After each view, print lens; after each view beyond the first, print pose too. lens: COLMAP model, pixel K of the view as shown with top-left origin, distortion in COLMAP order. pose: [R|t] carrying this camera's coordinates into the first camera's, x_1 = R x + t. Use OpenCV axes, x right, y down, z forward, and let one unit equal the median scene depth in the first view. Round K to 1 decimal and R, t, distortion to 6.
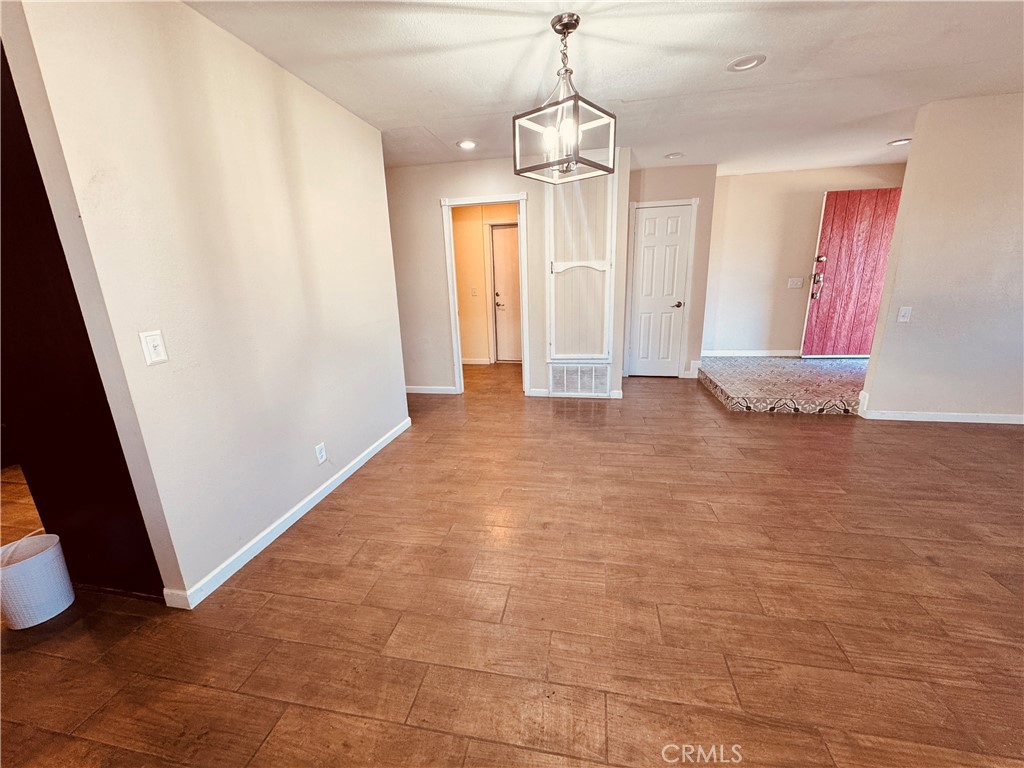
lens RADIAL K [[405.8, 0, 511.1], [0, 405.8, 383.9], [0, 0, 1]] dist [-0.002429, 0.000810]
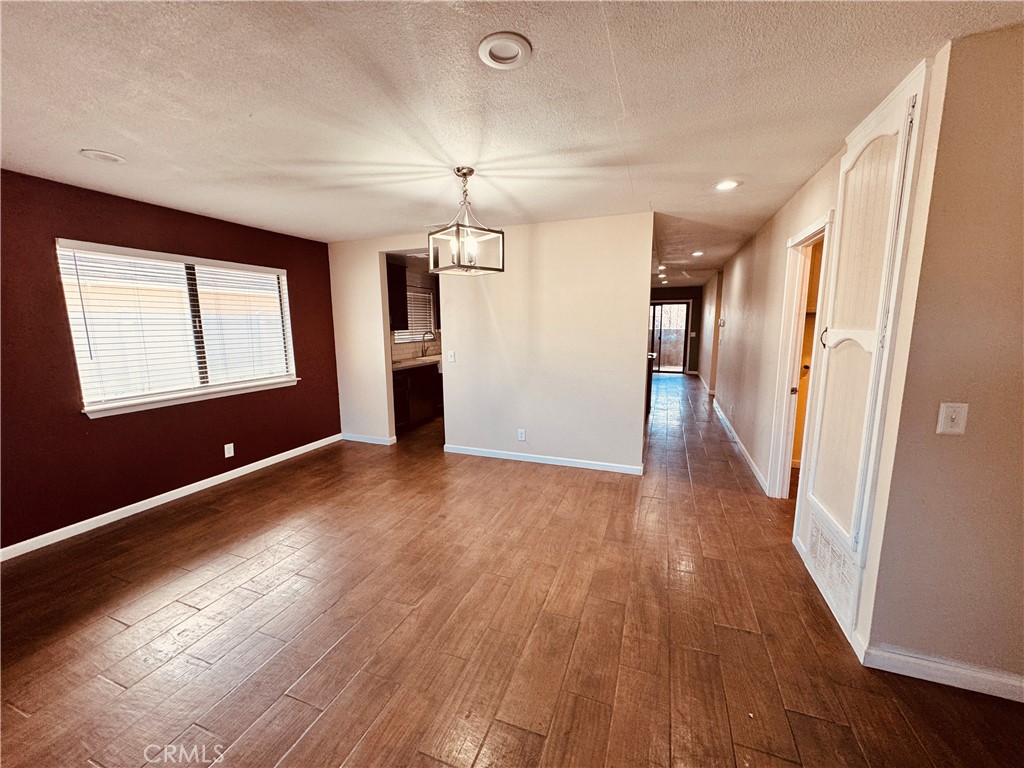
lens RADIAL K [[405.8, 0, 511.2], [0, 405.8, 383.1], [0, 0, 1]] dist [-0.002429, 0.000810]
pose [[-0.167265, 0.179823, -0.969374, 0.921945], [-0.246336, 0.944418, 0.217699, -0.315698], [0.954642, 0.275205, -0.113672, 0.875463]]
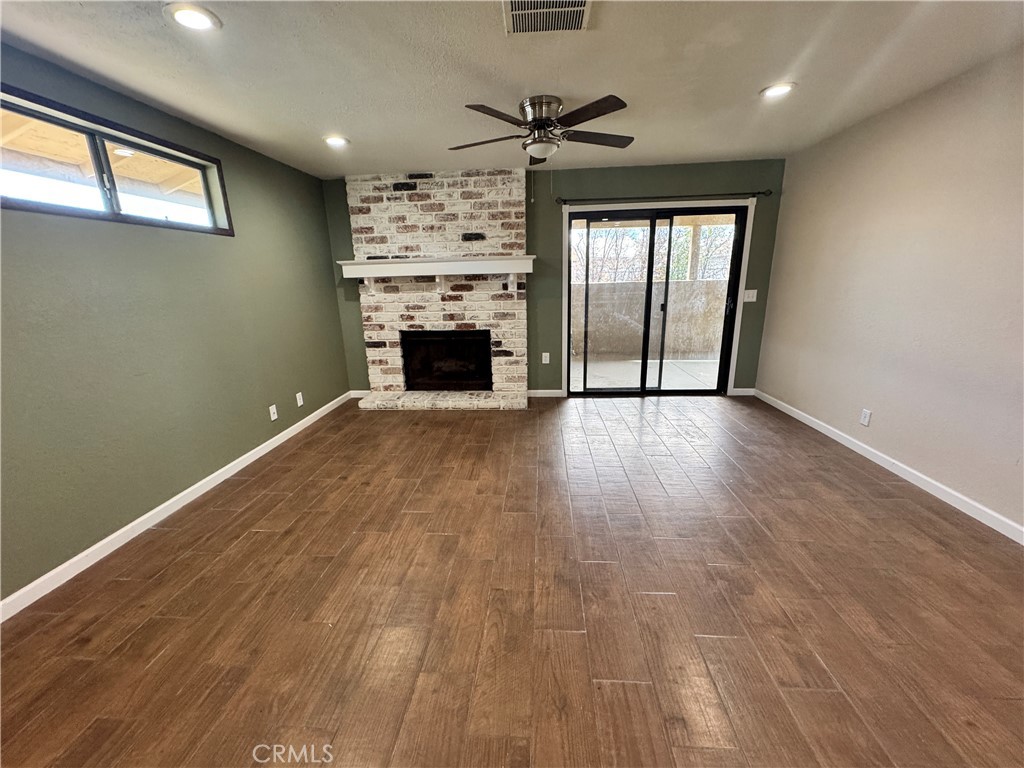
lens RADIAL K [[405.8, 0, 510.1], [0, 405.8, 384.9], [0, 0, 1]] dist [-0.002429, 0.000810]
pose [[0.125003, 0.282488, -0.951092, -1.588062], [-0.239623, 0.938828, 0.247352, -0.199261], [0.962785, 0.196984, 0.185046, 0.905840]]
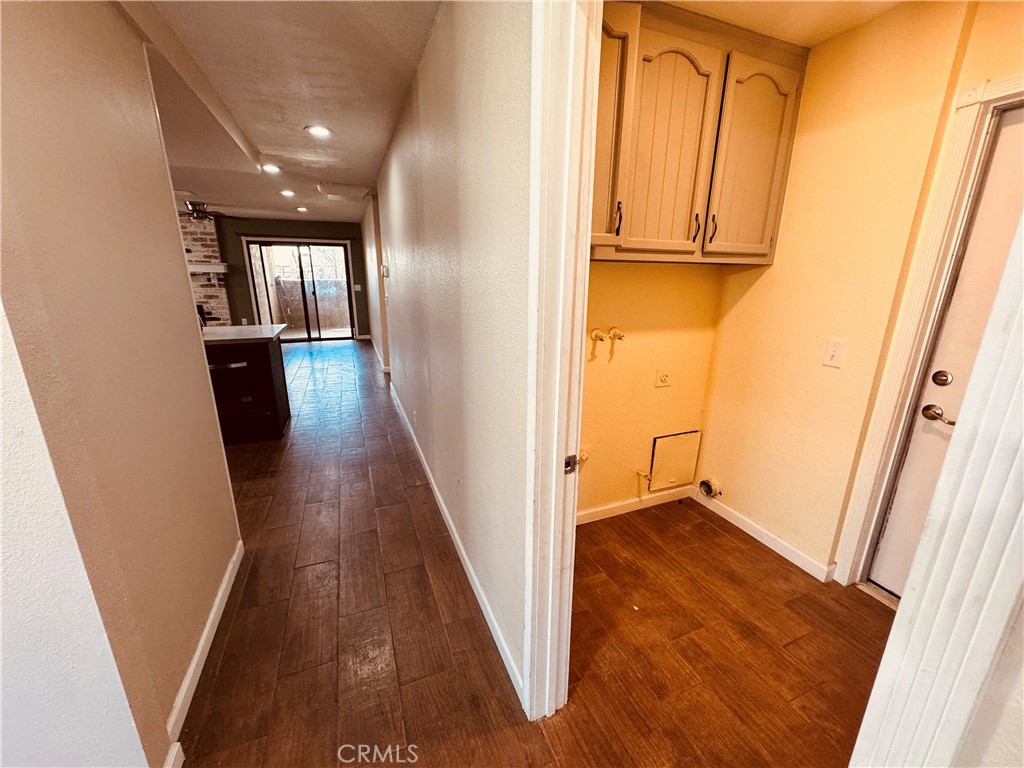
lens RADIAL K [[405.8, 0, 511.7], [0, 405.8, 383.2], [0, 0, 1]] dist [-0.002429, 0.000810]
pose [[0.544590, 0.255993, -0.798680, 0.053484], [-0.245785, 0.959183, 0.139846, -0.356694], [0.801880, 0.120144, 0.585281, 1.184138]]
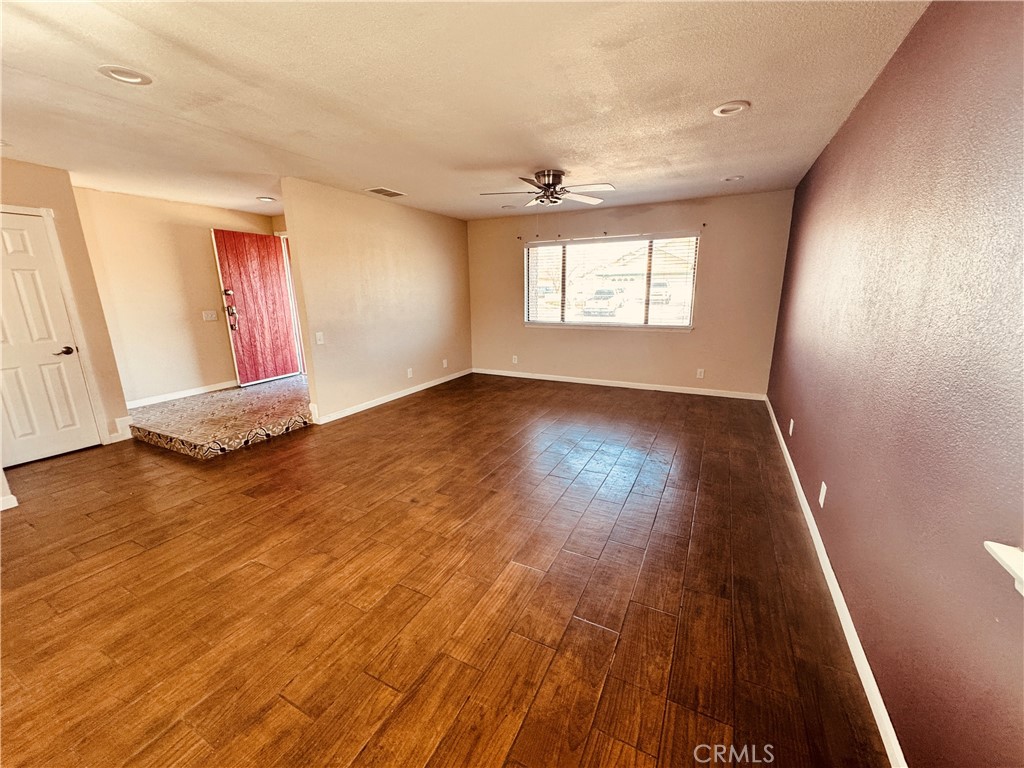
lens RADIAL K [[405.8, 0, 512.3], [0, 405.8, 383.7], [0, 0, 1]] dist [-0.002429, 0.000810]
pose [[0.274038, -0.192220, 0.942313, -0.100225], [0.254551, 0.959374, 0.121673, -0.037017], [-0.927419, 0.206524, 0.311835, 0.070239]]
